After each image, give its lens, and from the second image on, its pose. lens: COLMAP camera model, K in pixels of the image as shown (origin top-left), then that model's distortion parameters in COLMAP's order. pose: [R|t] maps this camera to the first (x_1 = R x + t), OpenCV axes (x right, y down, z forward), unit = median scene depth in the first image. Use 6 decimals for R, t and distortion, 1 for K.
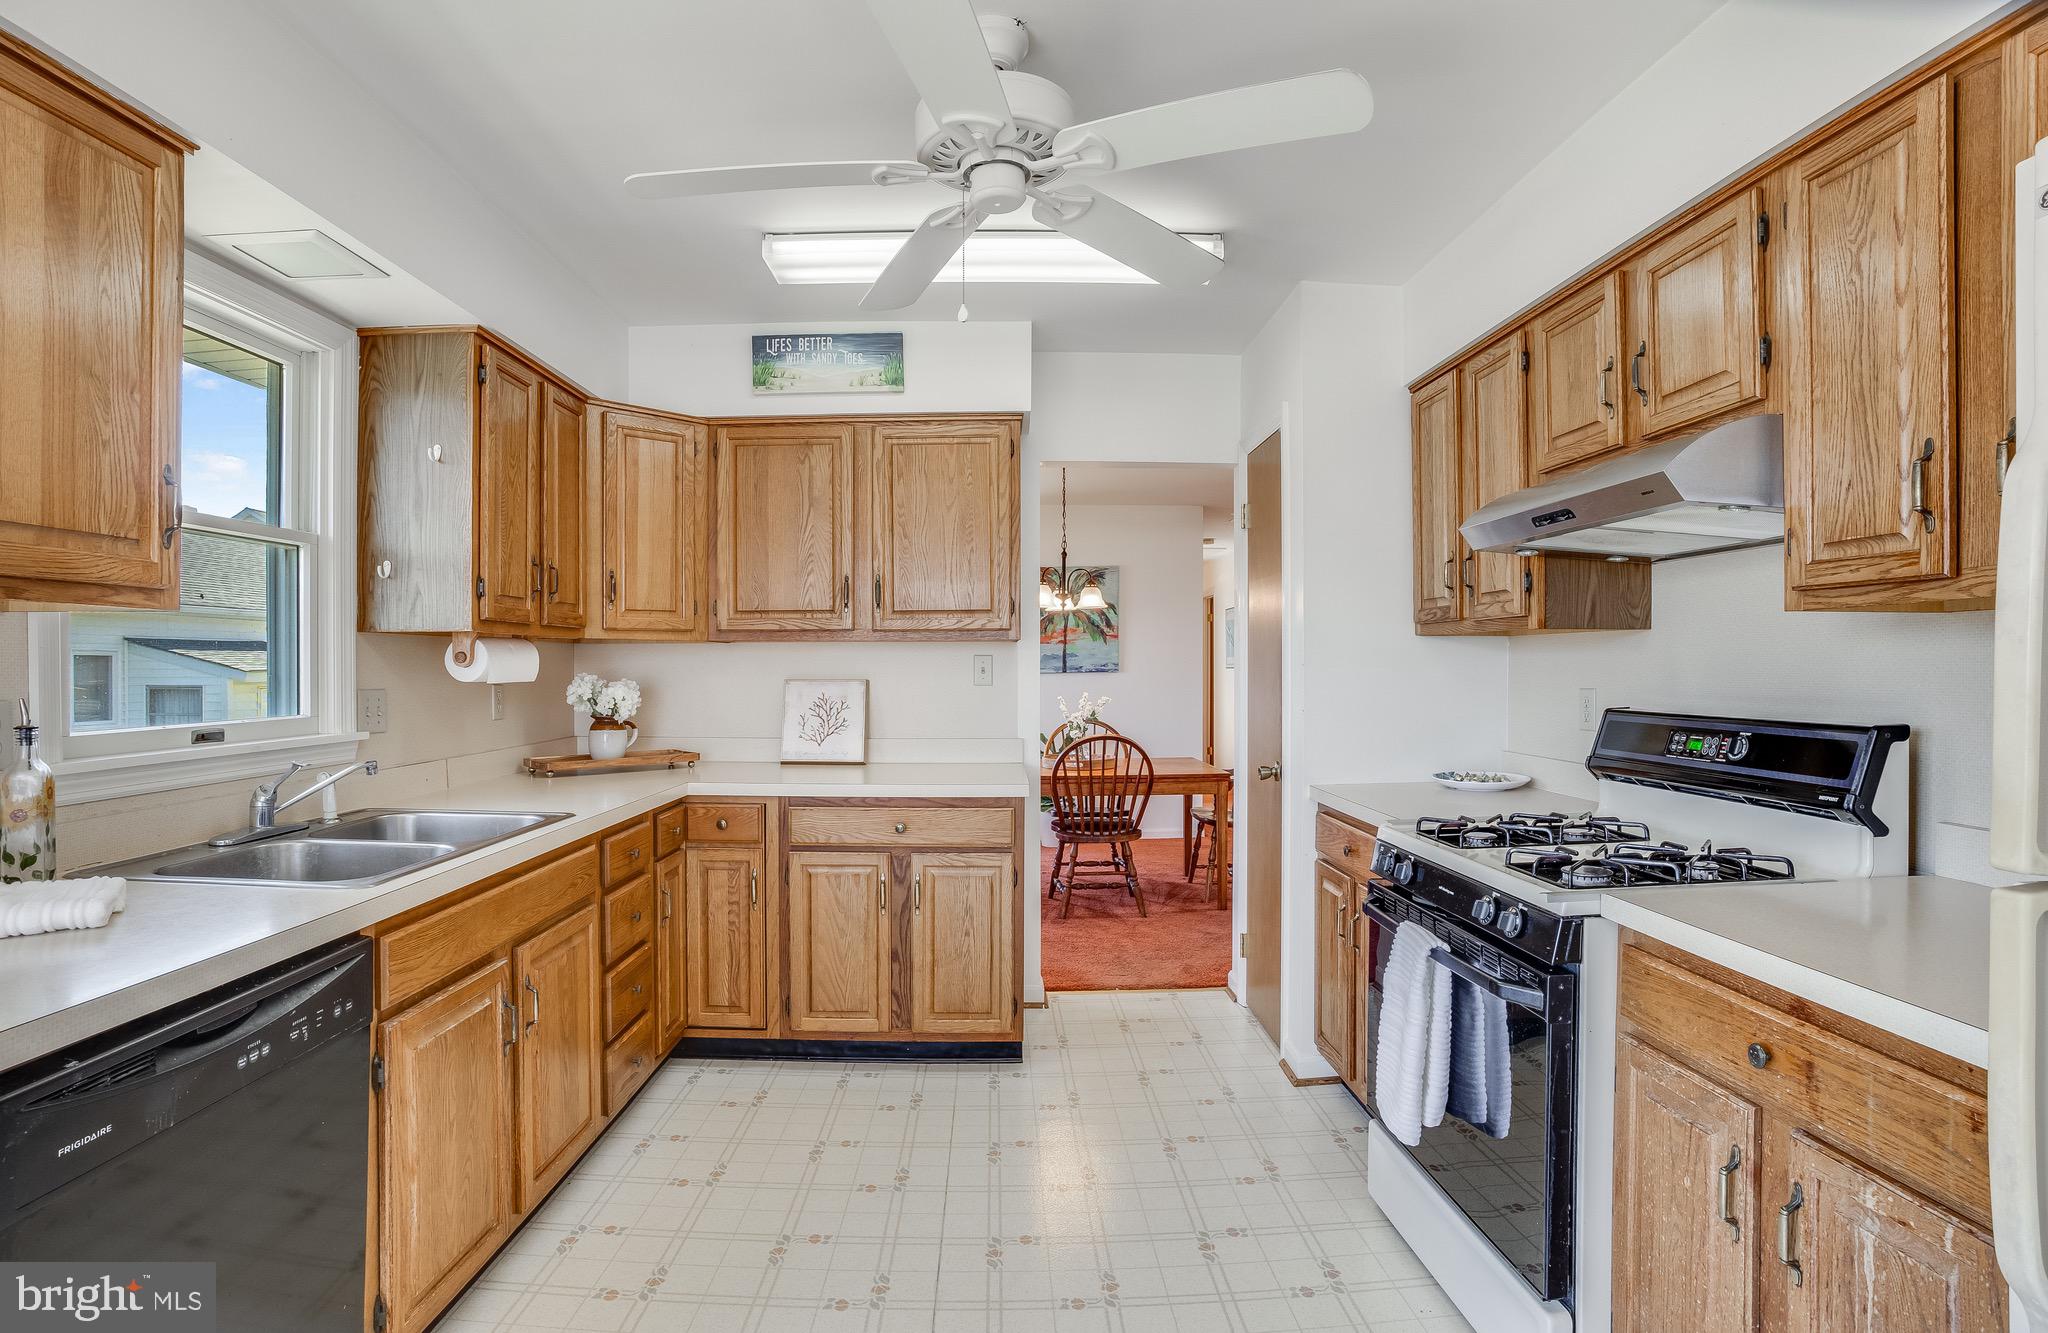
lens RADIAL K [[1022.5, 0, 1017.2], [0, 1022.5, 670.3], [0, 0, 1]] dist [-0.106269, 0.030495]
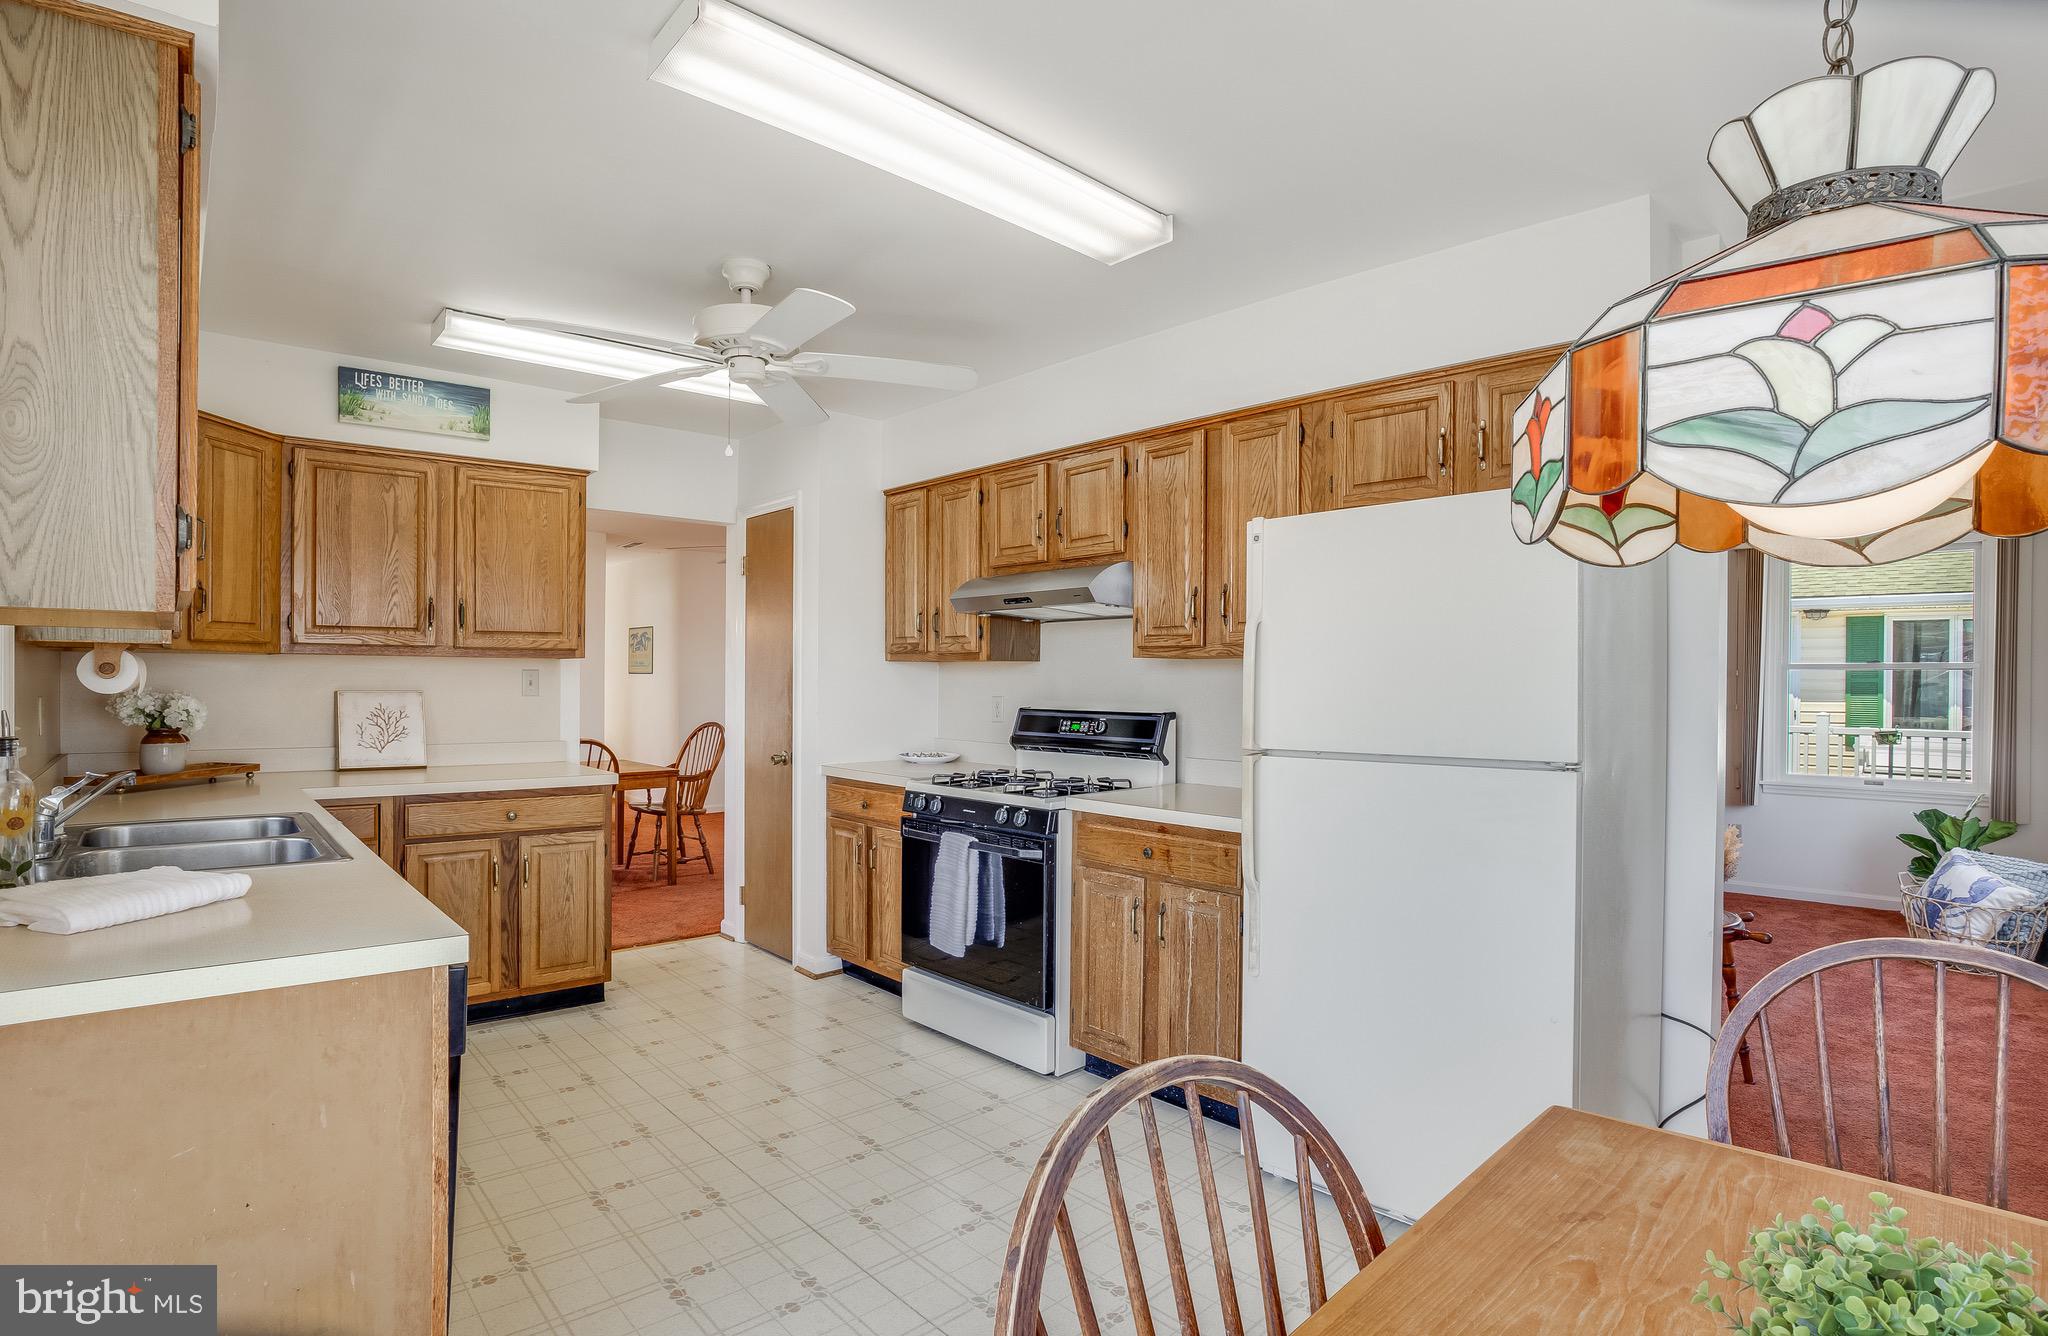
lens RADIAL K [[1089.9, 0, 1027.8], [0, 1089.9, 703.6], [0, 0, 1]] dist [-0.256273, 0.179469]
pose [[0.742702, -0.005781, 0.669598, -0.553502], [-0.006511, 0.999853, 0.015854, 0.001257], [-0.669591, -0.016134, 0.742555, -0.344128]]
